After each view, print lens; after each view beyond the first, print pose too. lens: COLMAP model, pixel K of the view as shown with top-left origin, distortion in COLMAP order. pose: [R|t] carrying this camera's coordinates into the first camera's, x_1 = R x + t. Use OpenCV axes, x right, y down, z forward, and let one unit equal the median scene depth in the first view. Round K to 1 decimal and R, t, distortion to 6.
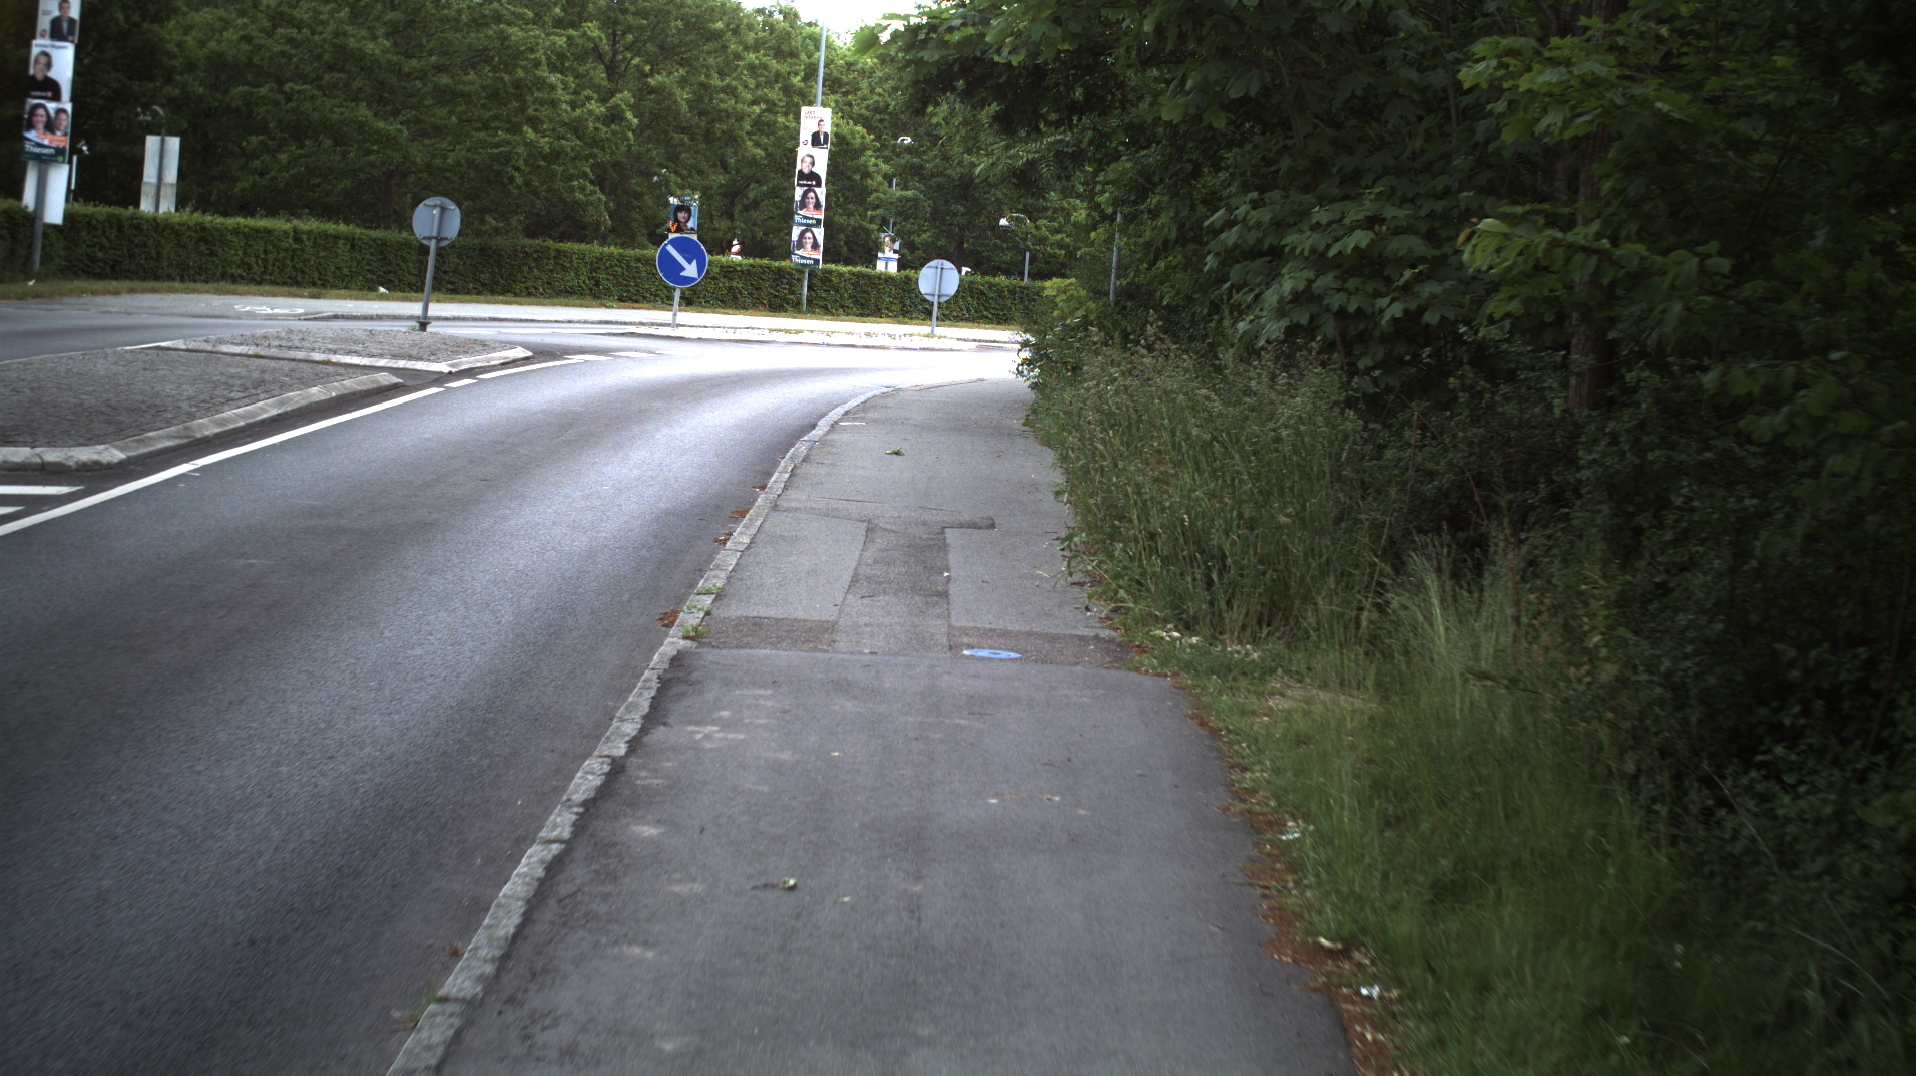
lens RADIAL K [[3745.3, 0, 955.5], [0, 3745.3, 548.9], [0, 0, 1]] dist [-0.242322, 0.000000]
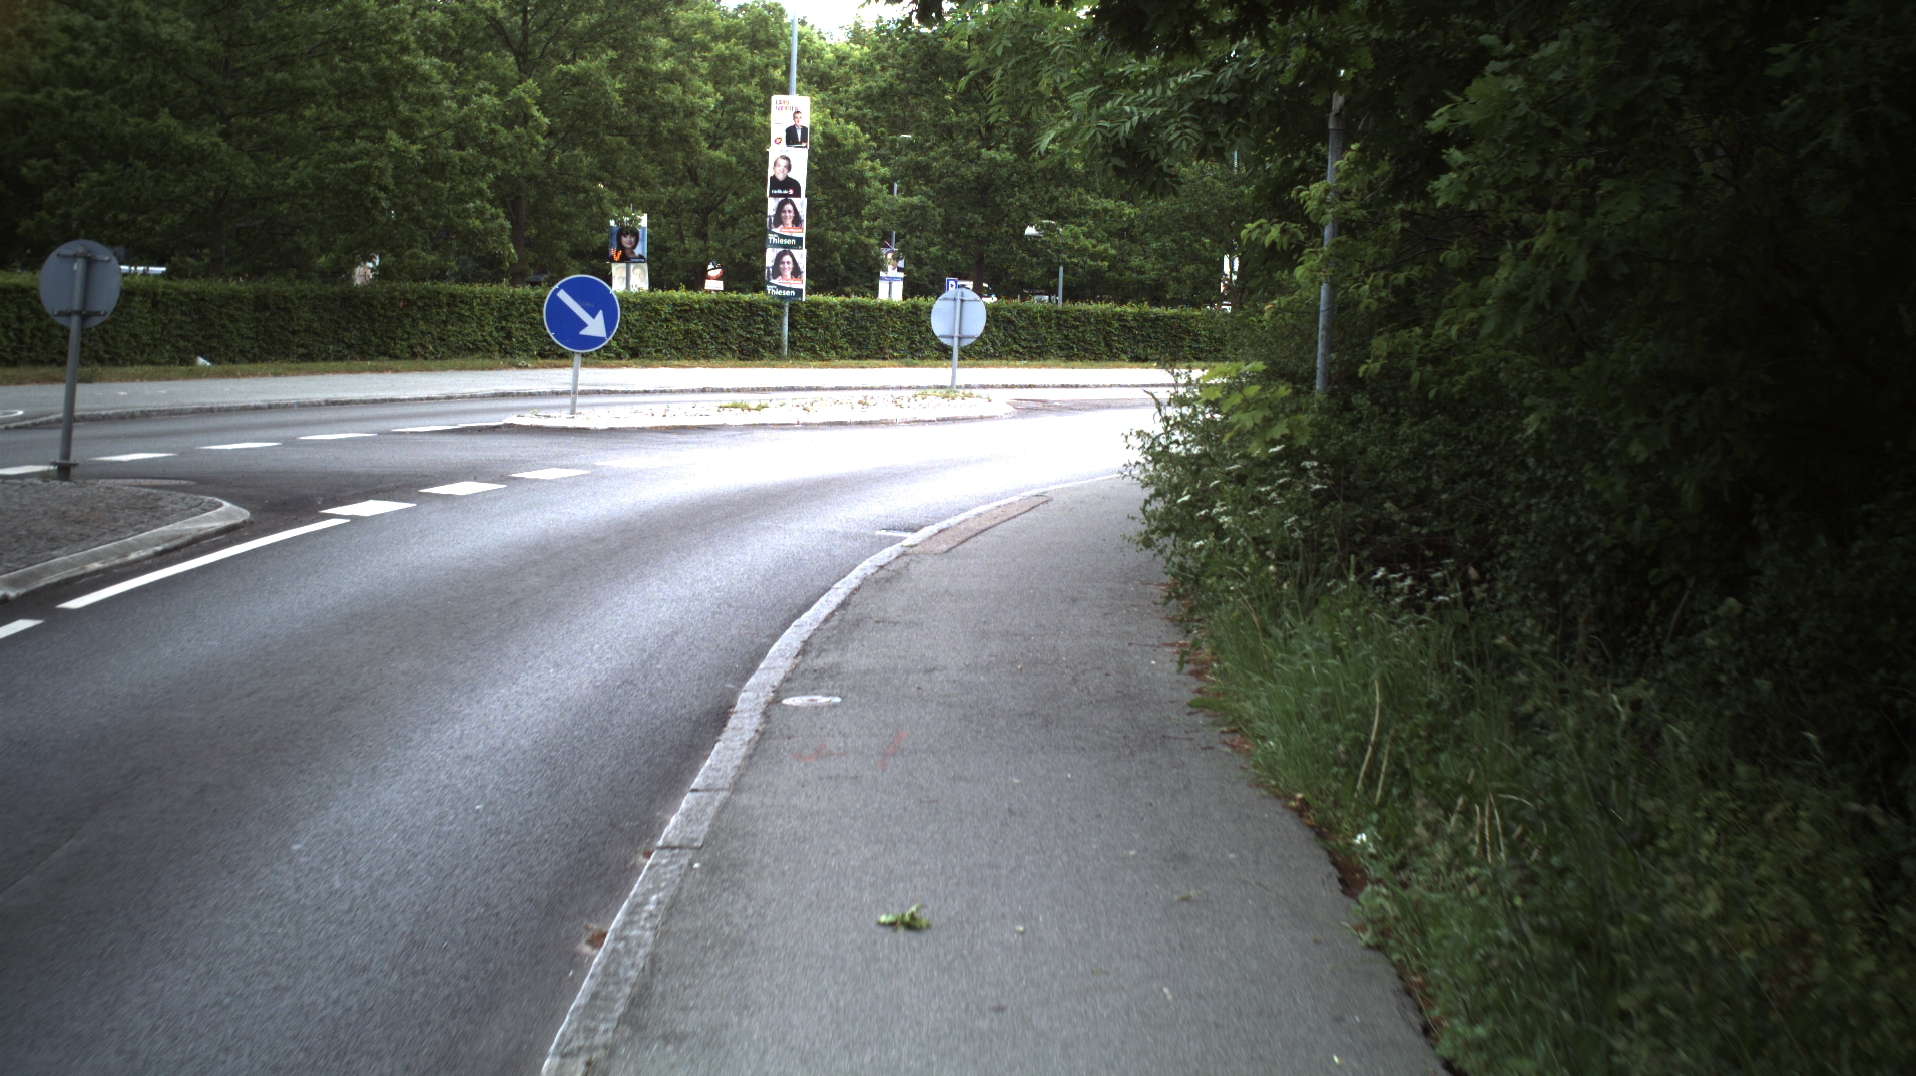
lens RADIAL K [[3745.3, 0, 959.5], [0, 3745.3, 522.8], [0, 0, 1]] dist [-0.242322, 0.000000]
pose [[0.999142, -0.041253, -0.003678, -0.004102], [0.041220, 0.999113, -0.008614, -0.030967], [0.004030, 0.008455, 0.999956, 0.329174]]
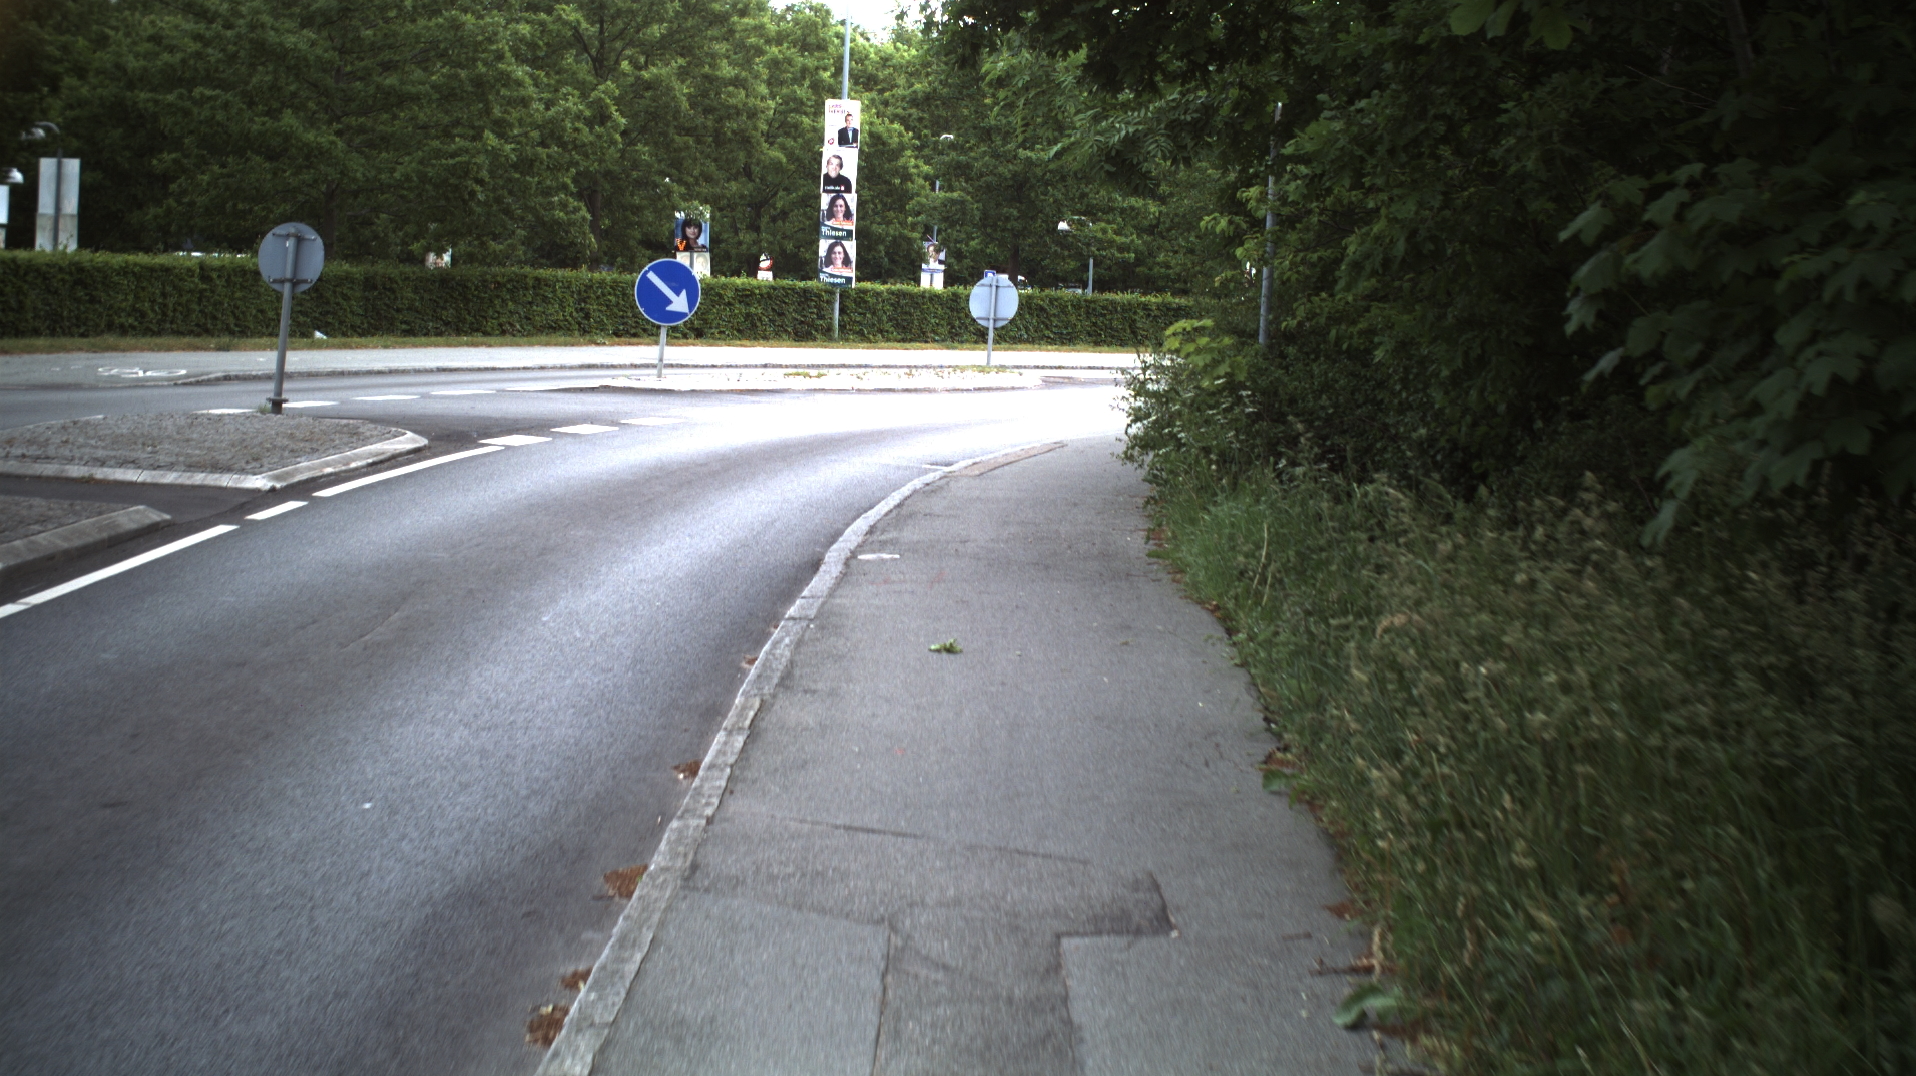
lens RADIAL K [[3745.3, 0, 955.9], [0, 3745.3, 527.7], [0, 0, 1]] dist [-0.242322, 0.000000]
pose [[0.999358, -0.032617, -0.014800, -0.002871], [0.032520, 0.999448, -0.006749, -0.020605], [0.015012, 0.006264, 0.999868, 0.219687]]
